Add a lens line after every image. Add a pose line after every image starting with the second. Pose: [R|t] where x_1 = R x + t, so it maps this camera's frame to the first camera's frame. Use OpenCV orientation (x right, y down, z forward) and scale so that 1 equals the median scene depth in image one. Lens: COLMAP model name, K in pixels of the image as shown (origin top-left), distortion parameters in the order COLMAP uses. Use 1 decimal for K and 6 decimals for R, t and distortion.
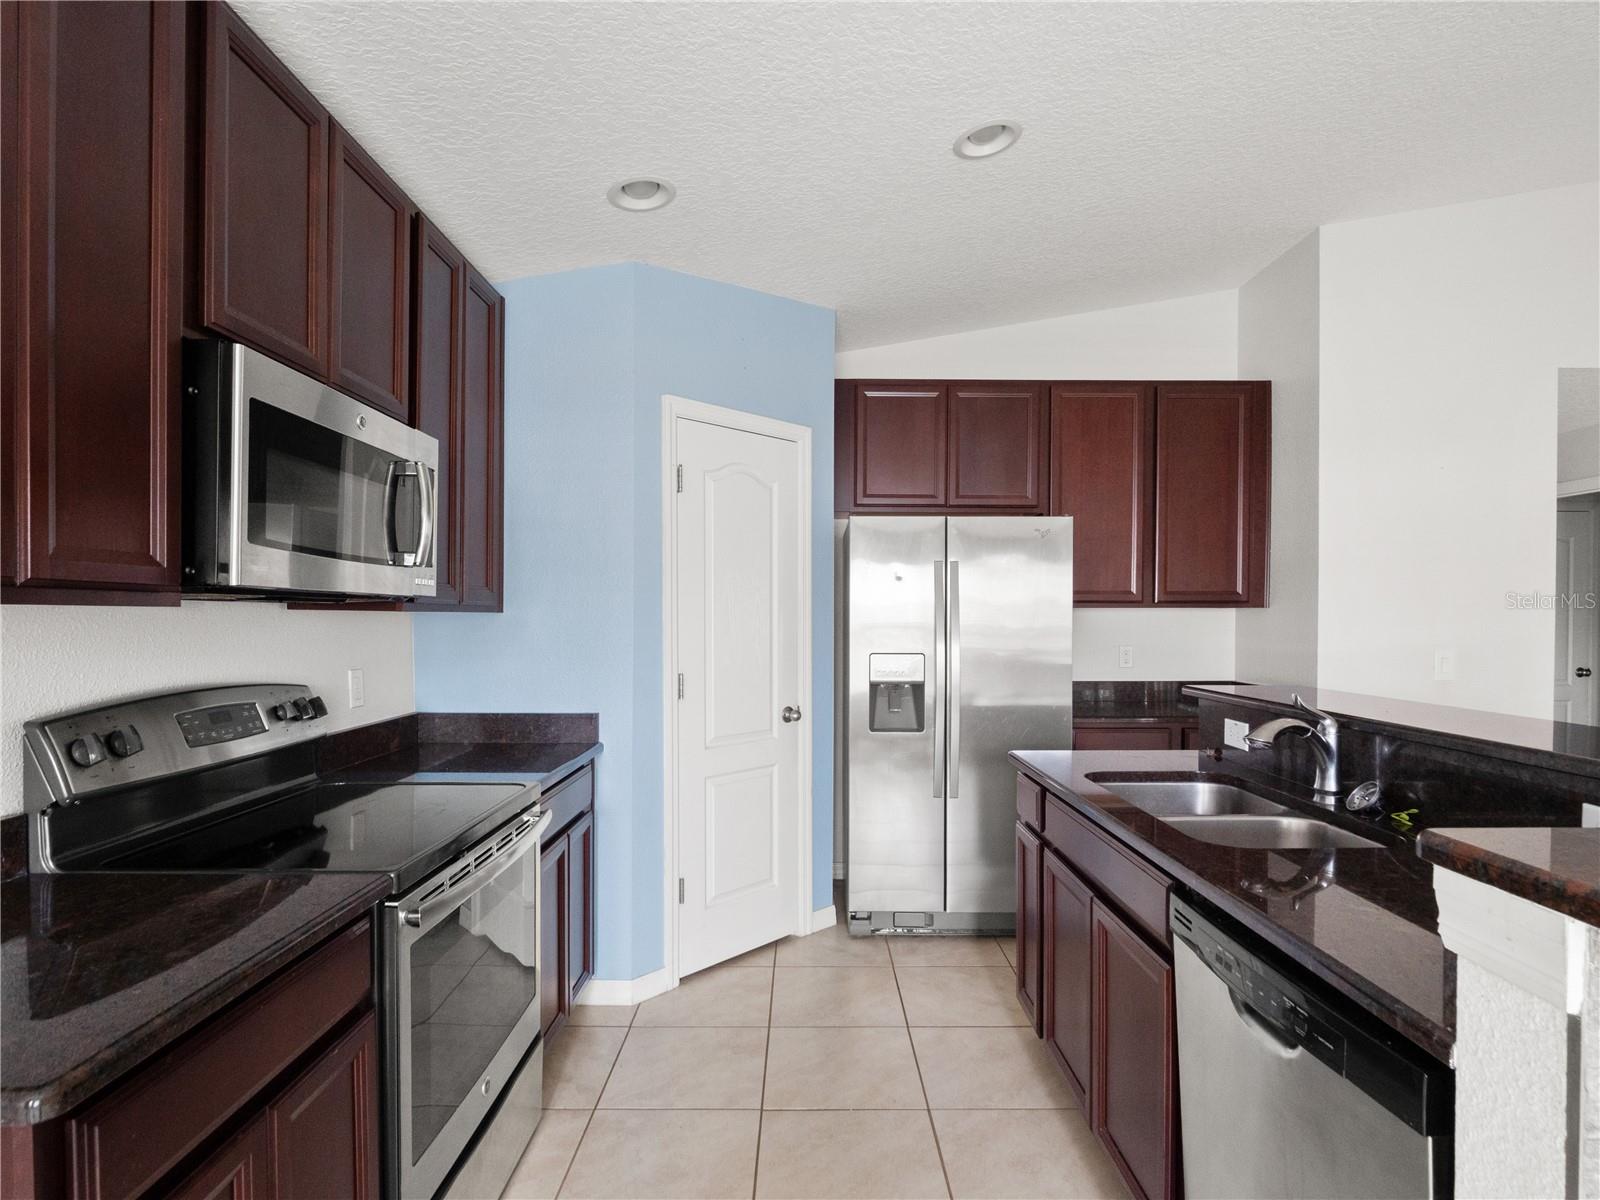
lens RADIAL K [[823.4, 0, 800.2], [0, 823.4, 624.3], [0, 0, 1]] dist [-0.008682, -0.001486]
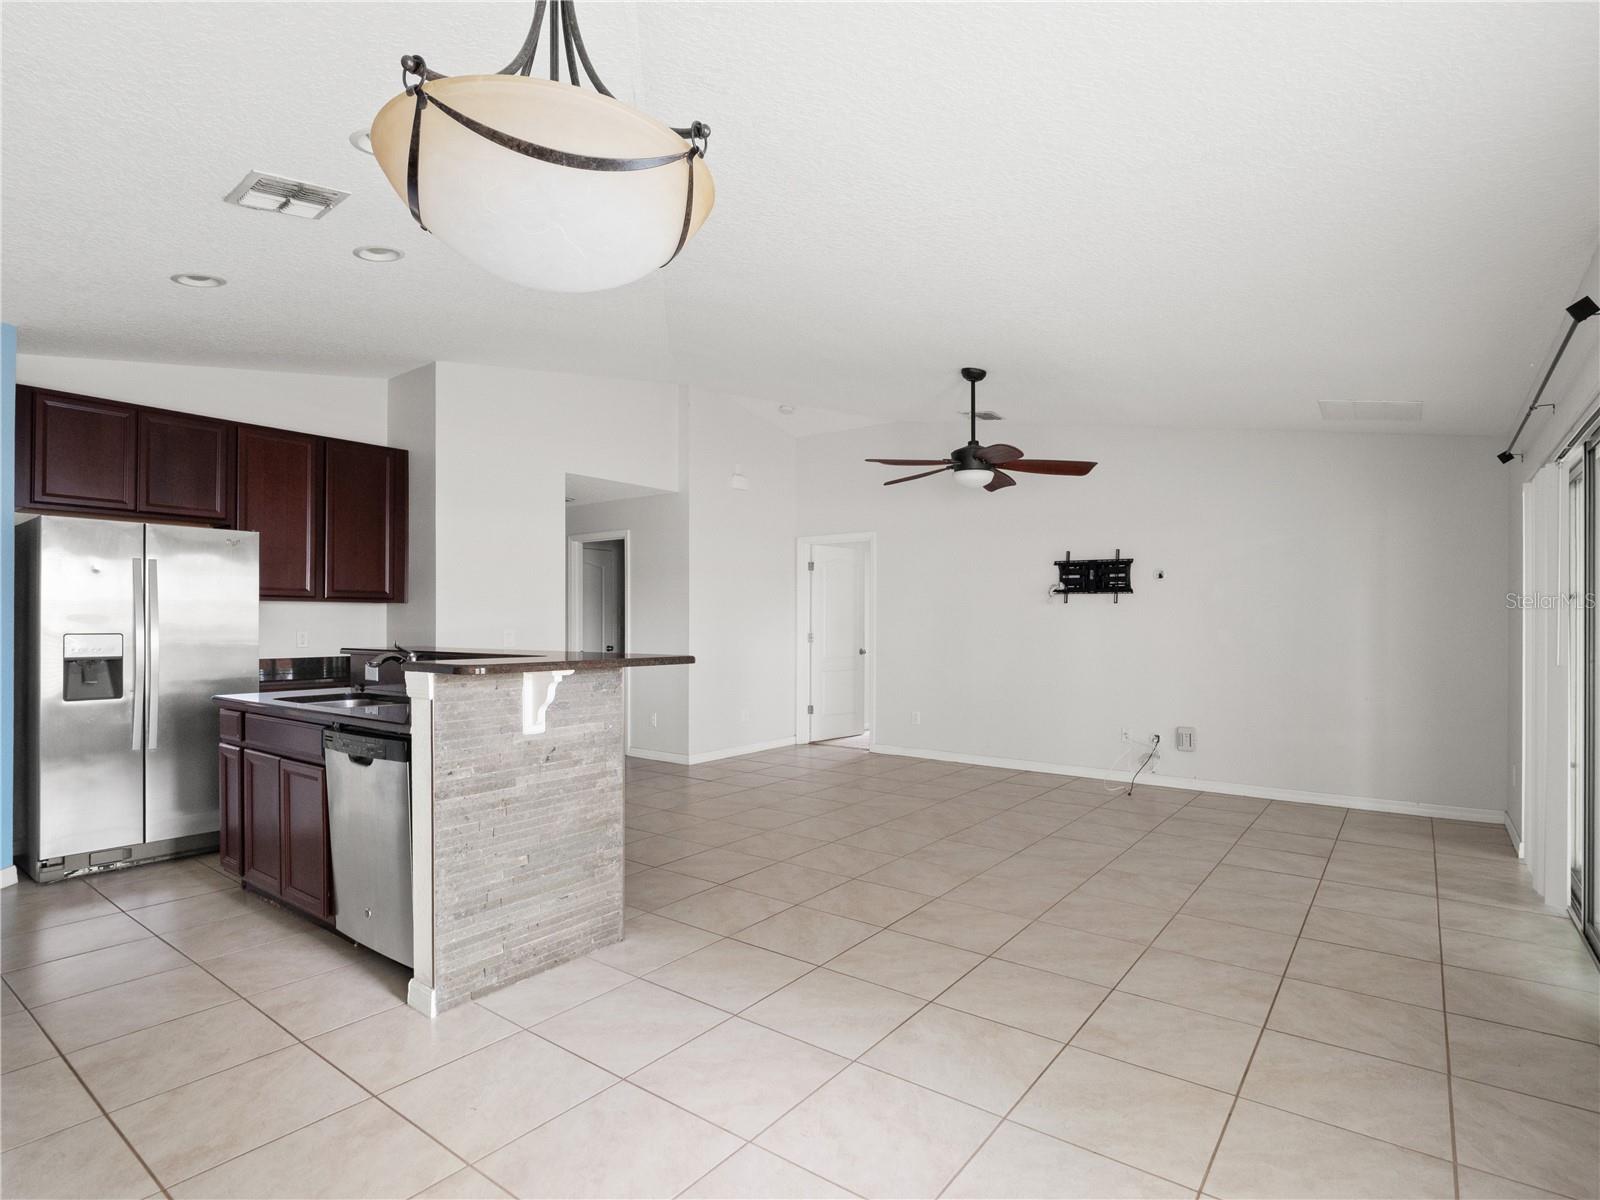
lens RADIAL K [[823.4, 0, 817.2], [0, 823.4, 629.1], [0, 0, 1]] dist [-0.008682, -0.001486]
pose [[0.594504, -0.004300, 0.804081, -0.205281], [0.005687, 0.999983, 0.001143, 0.032542], [-0.804072, 0.003894, 0.594519, -0.534824]]
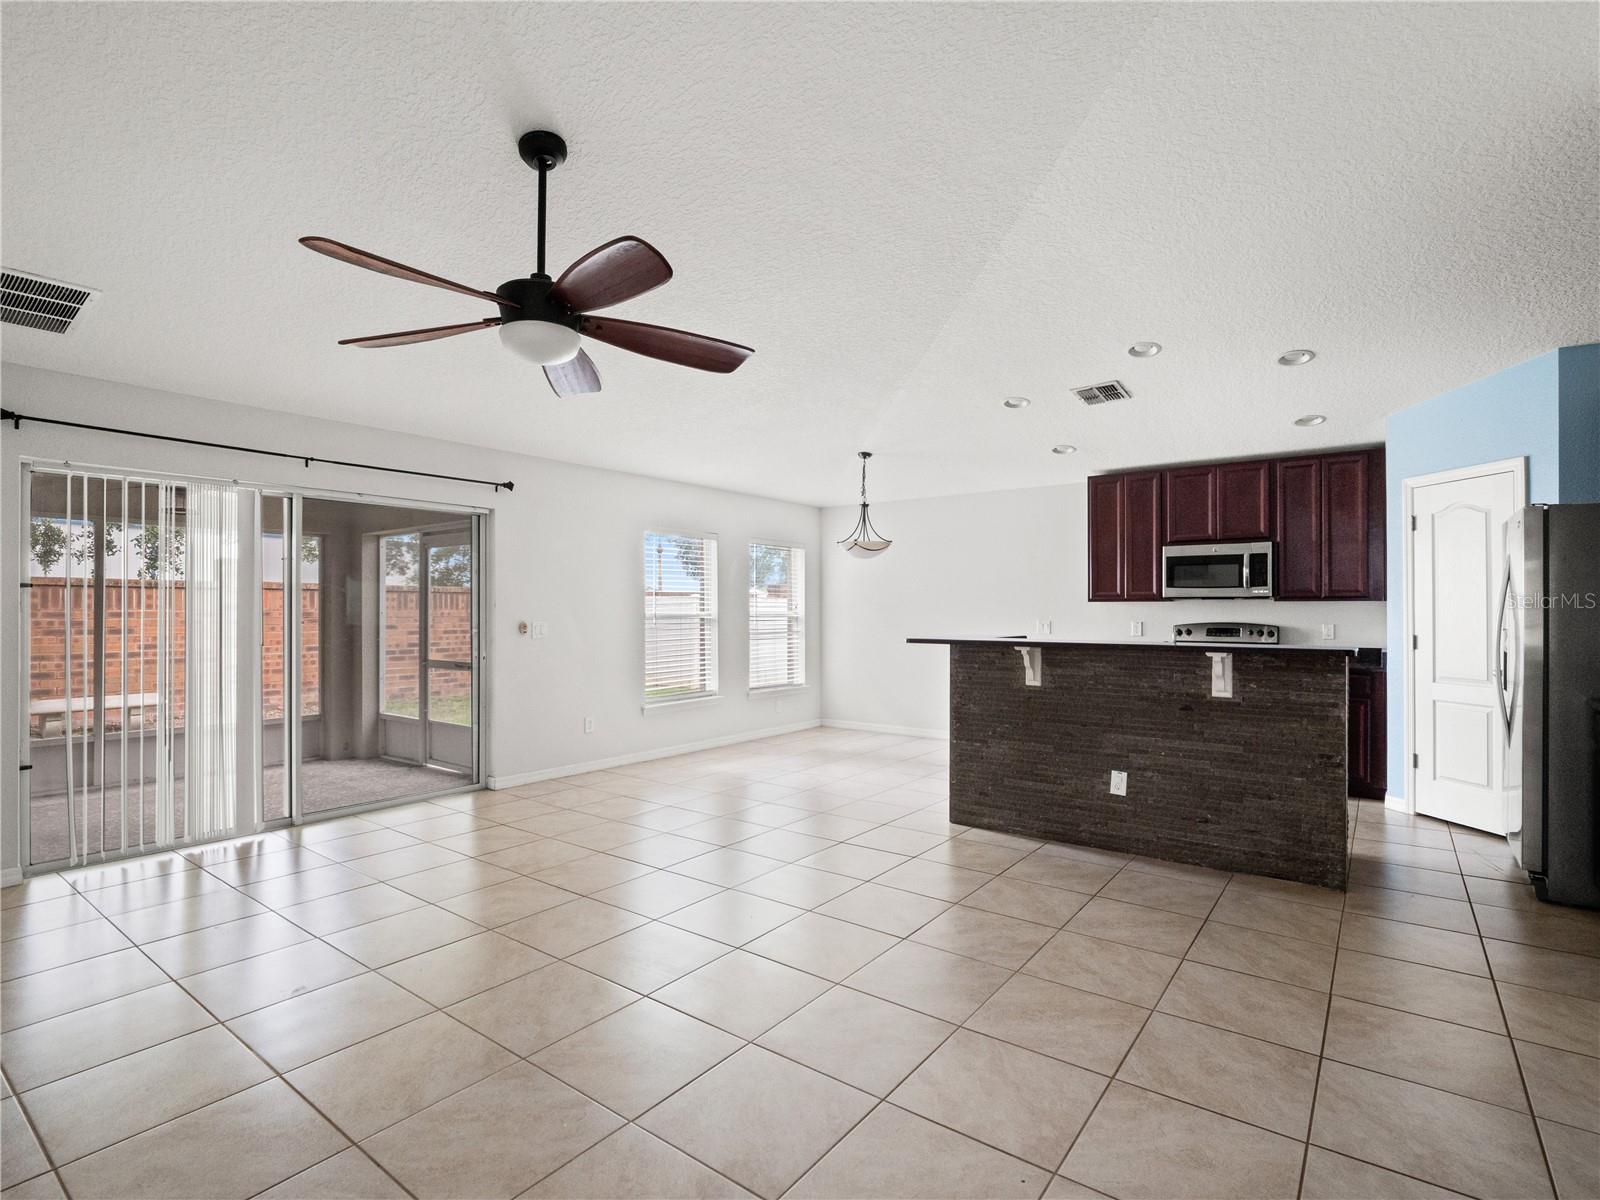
lens RADIAL K [[777.8, 0, 797.2], [0, 777.8, 611.7], [0, 0, 1]] dist [-0.007907, -0.004580]
pose [[-0.611456, 0.002407, -0.791274, 1.664809], [-0.008023, 0.999925, 0.009241, 0.005859], [0.791237, 0.011999, -0.611391, 0.824601]]
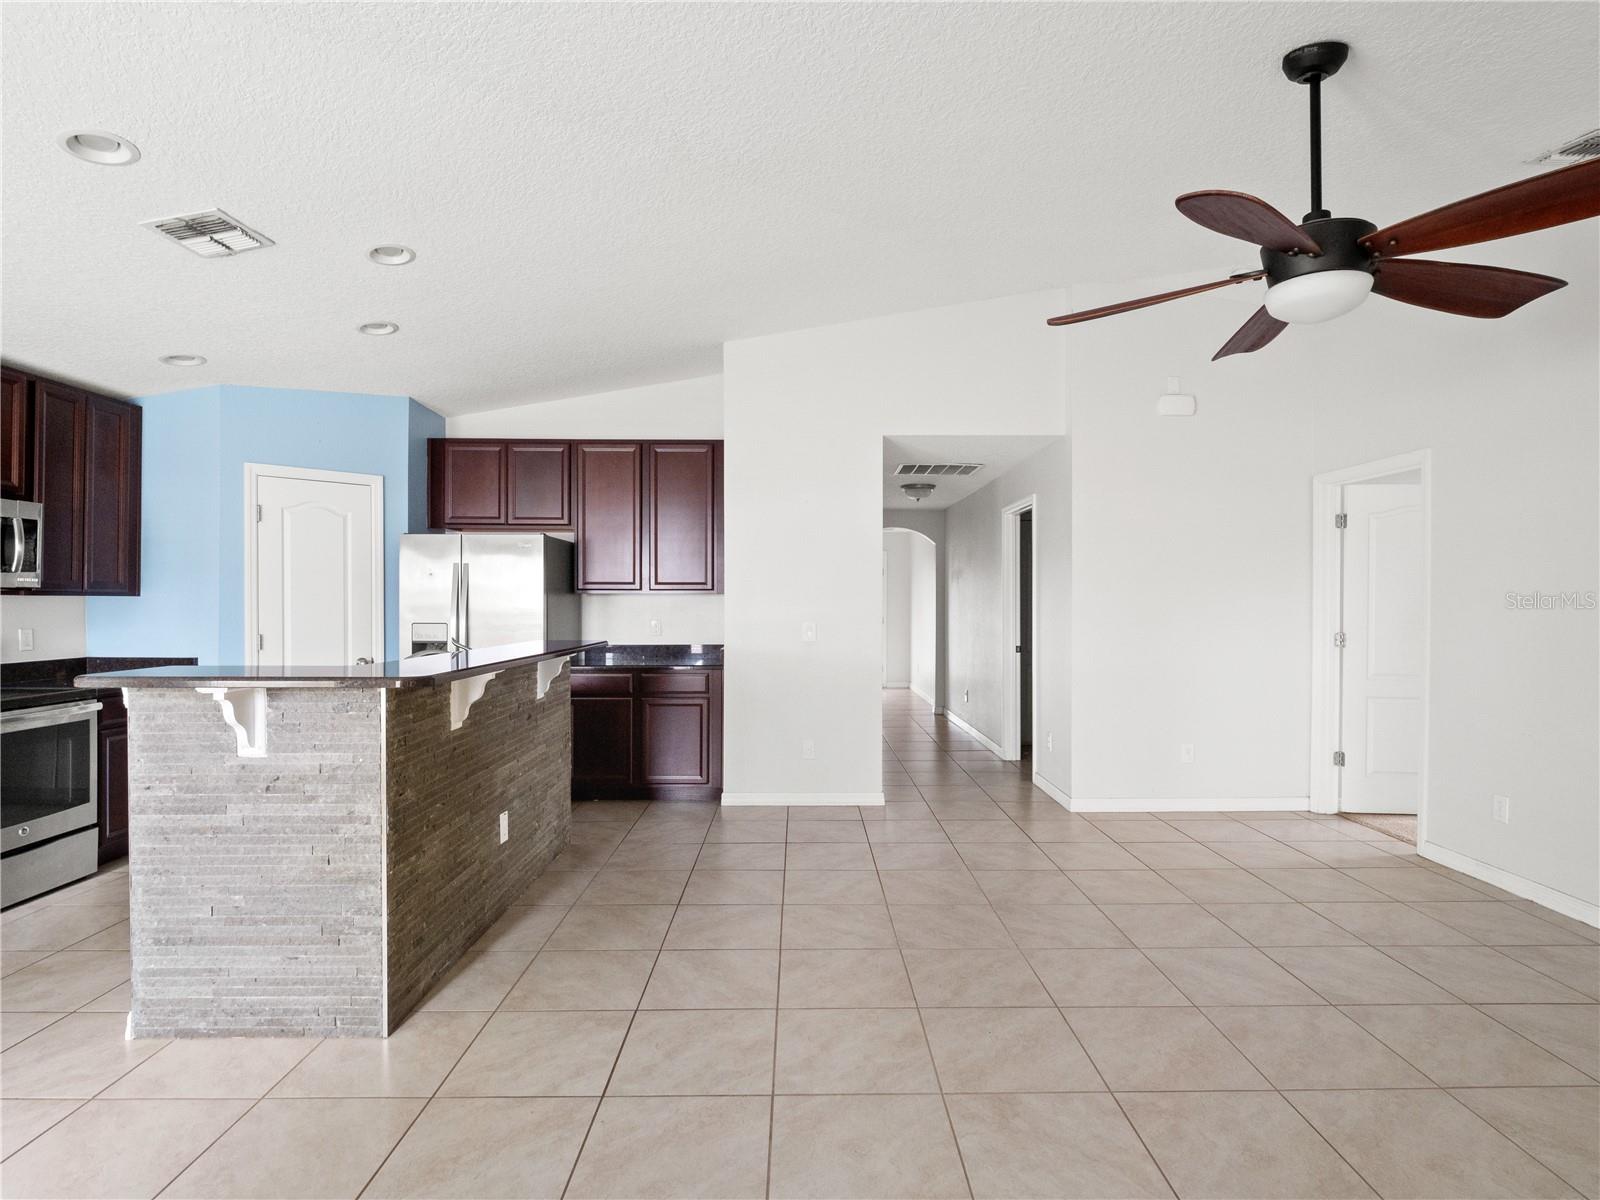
lens RADIAL K [[823.4, 0, 810.9], [0, 823.4, 609.4], [0, 0, 1]] dist [-0.008682, -0.001486]
pose [[0.999975, 0.002039, 0.006783, 0.788561], [-0.002041, 0.999998, 0.000169, 0.007603], [-0.006783, -0.000182, 0.999977, -0.525485]]
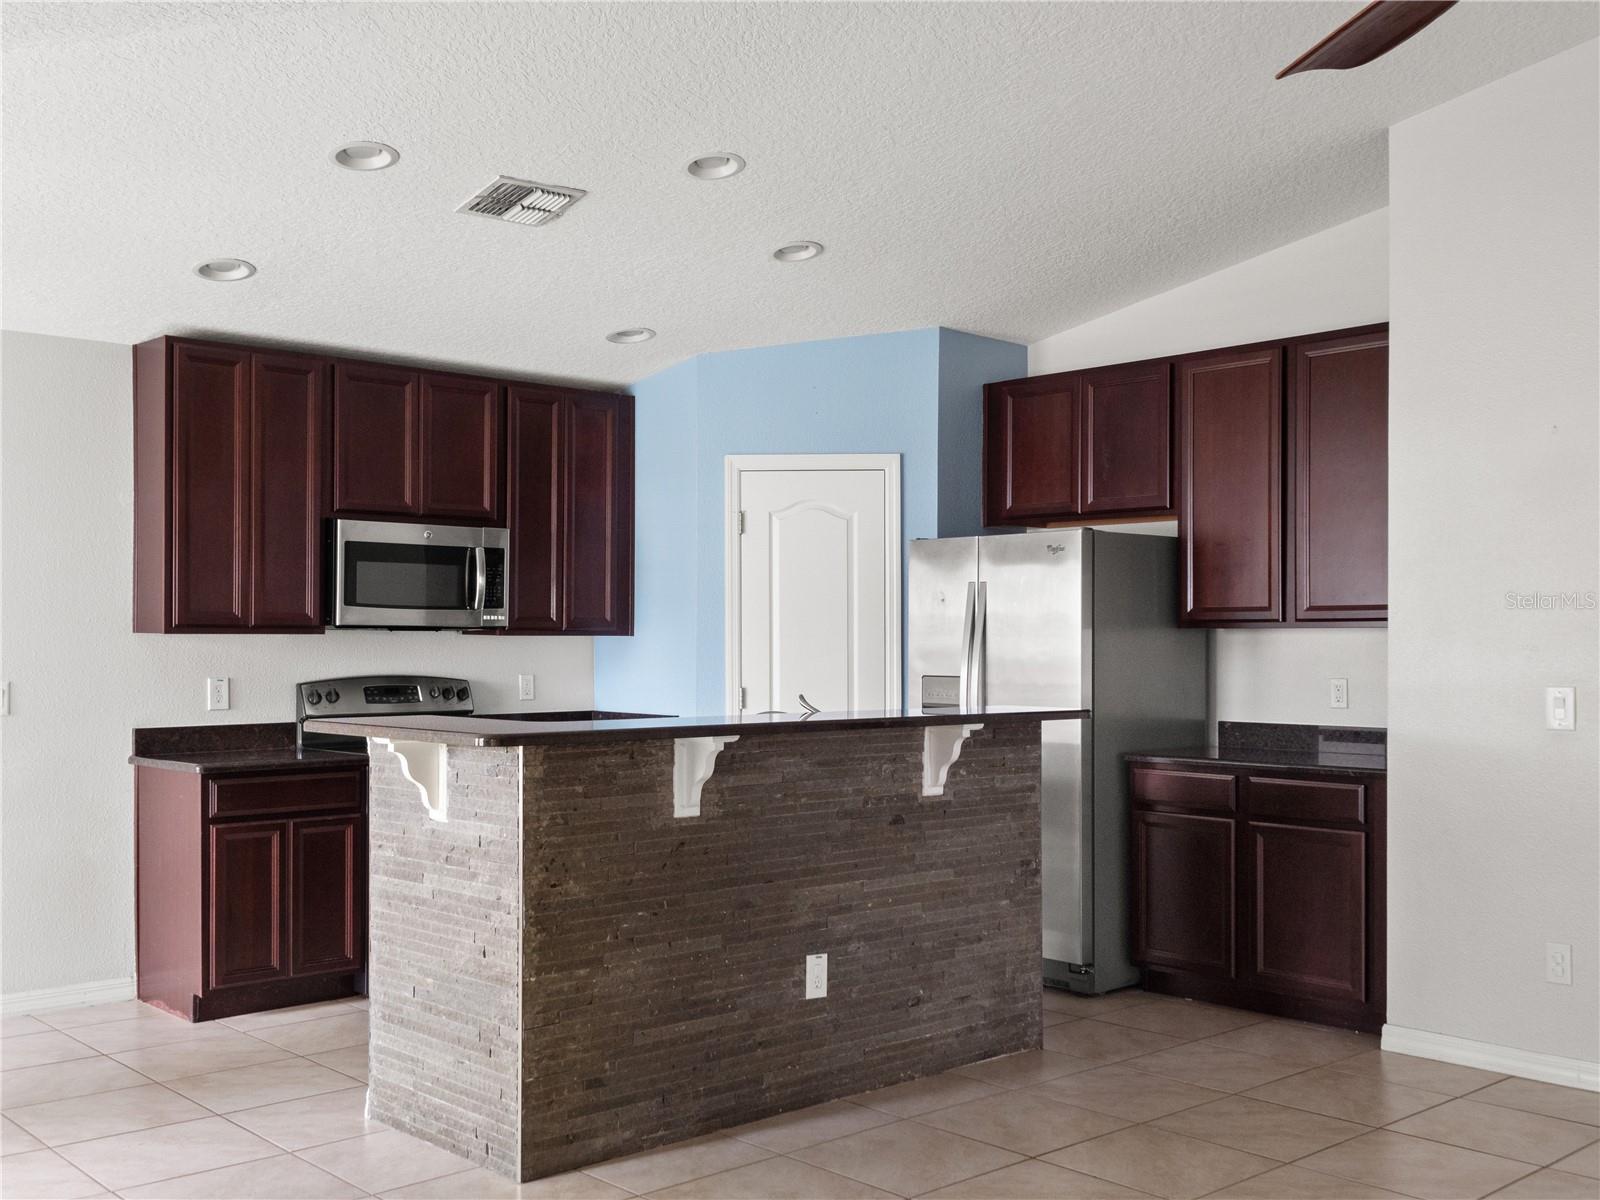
lens RADIAL K [[1648.1, 0, 799.3], [0, 1648.1, 650.4], [0, 0, 1]] dist [0.042249, 0.000000]
pose [[0.664018, 0.005585, -0.747696, 1.434150], [-0.008555, 0.999963, -0.000129, 0.005467], [0.747667, 0.006482, 0.664042, -0.436494]]
